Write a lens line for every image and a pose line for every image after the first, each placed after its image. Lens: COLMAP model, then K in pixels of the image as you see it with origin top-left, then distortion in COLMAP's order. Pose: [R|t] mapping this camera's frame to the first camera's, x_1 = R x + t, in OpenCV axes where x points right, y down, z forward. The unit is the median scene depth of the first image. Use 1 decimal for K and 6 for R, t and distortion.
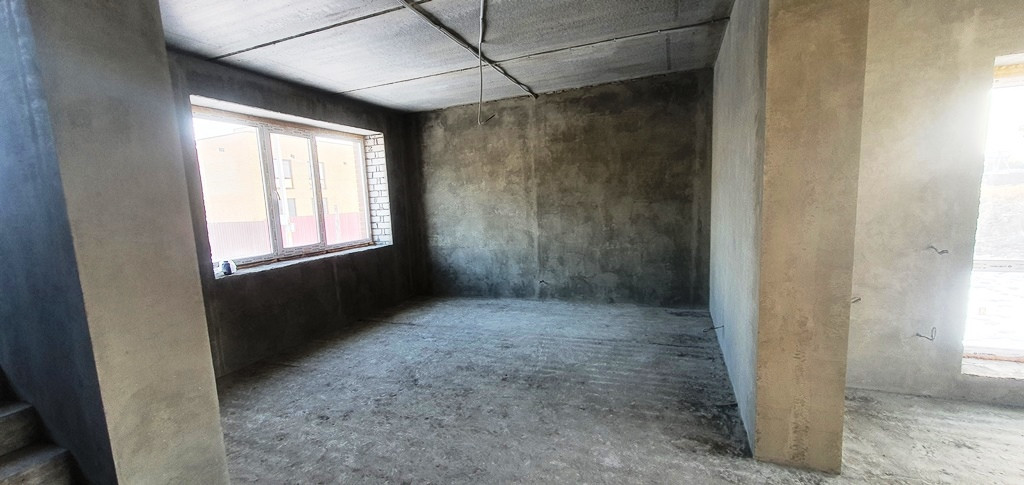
lens RADIAL K [[403.7, 0, 509.3], [0, 403.7, 249.2], [0, 0, 1]] dist [0.000632, 0.003093]
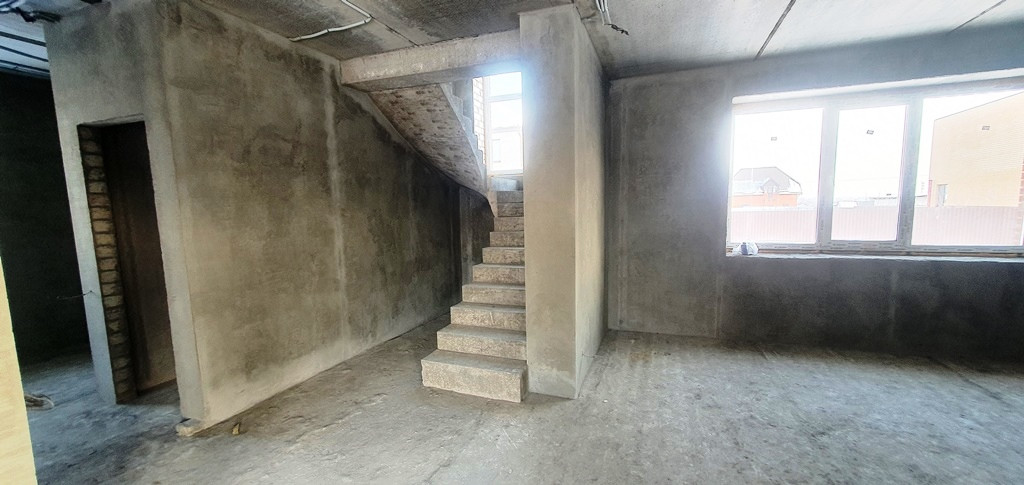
lens RADIAL K [[403.7, 0, 509.3], [0, 403.7, 249.2], [0, 0, 1]] dist [0.000632, 0.003093]
pose [[0.010293, 0.150710, -0.988524, 0.291050], [-0.101332, 0.983645, 0.148911, -0.039471], [0.994799, 0.098637, 0.025396, 0.244691]]
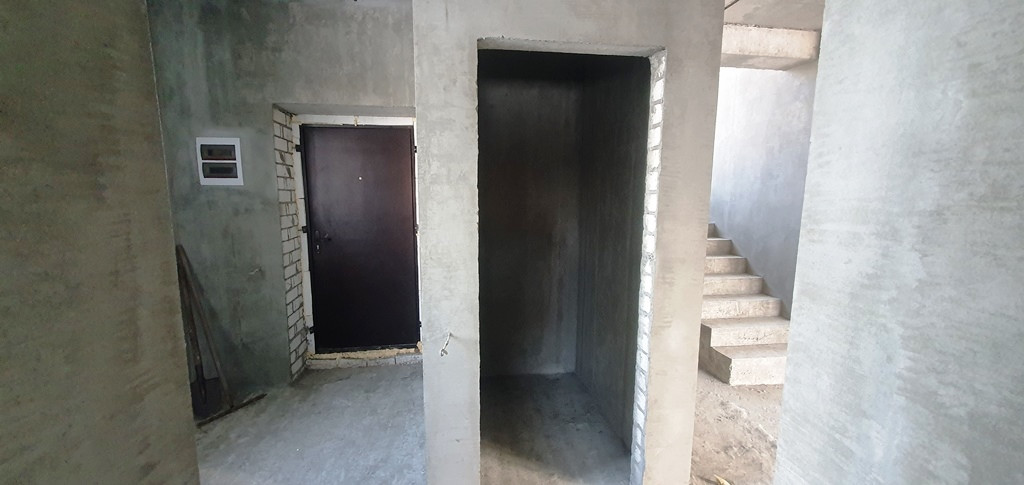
lens RADIAL K [[403.7, 0, 509.3], [0, 403.7, 249.2], [0, 0, 1]] dist [0.000632, 0.003093]
pose [[0.501675, 0.167476, -0.848689, 0.006468], [-0.135231, 0.984202, 0.114280, 0.054283], [0.854420, 0.057438, 0.516398, -0.469776]]
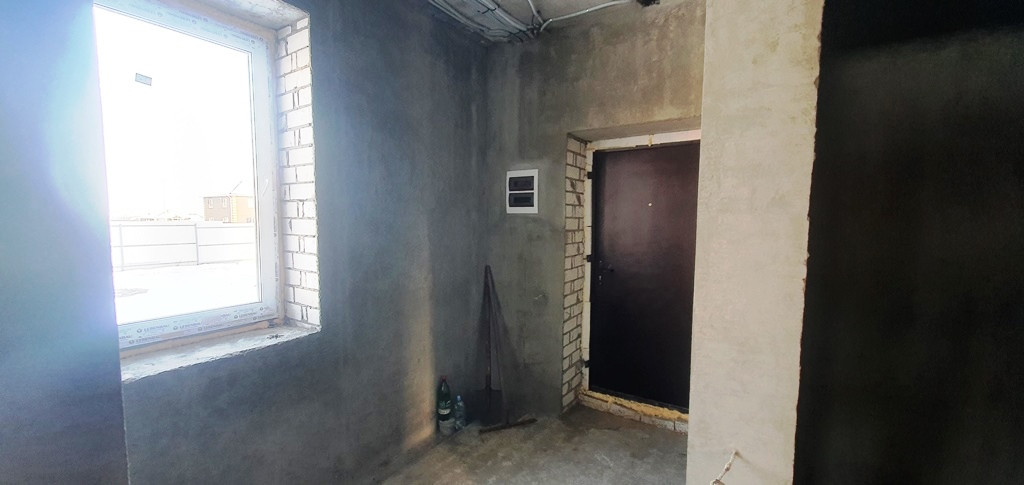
lens RADIAL K [[403.7, 0, 509.3], [0, 403.7, 249.2], [0, 0, 1]] dist [0.000632, 0.003093]
pose [[-0.208876, 0.124299, -0.970011, -0.074238], [-0.118249, 0.981402, 0.151222, 0.048450], [0.970767, 0.146290, -0.190293, -0.425561]]
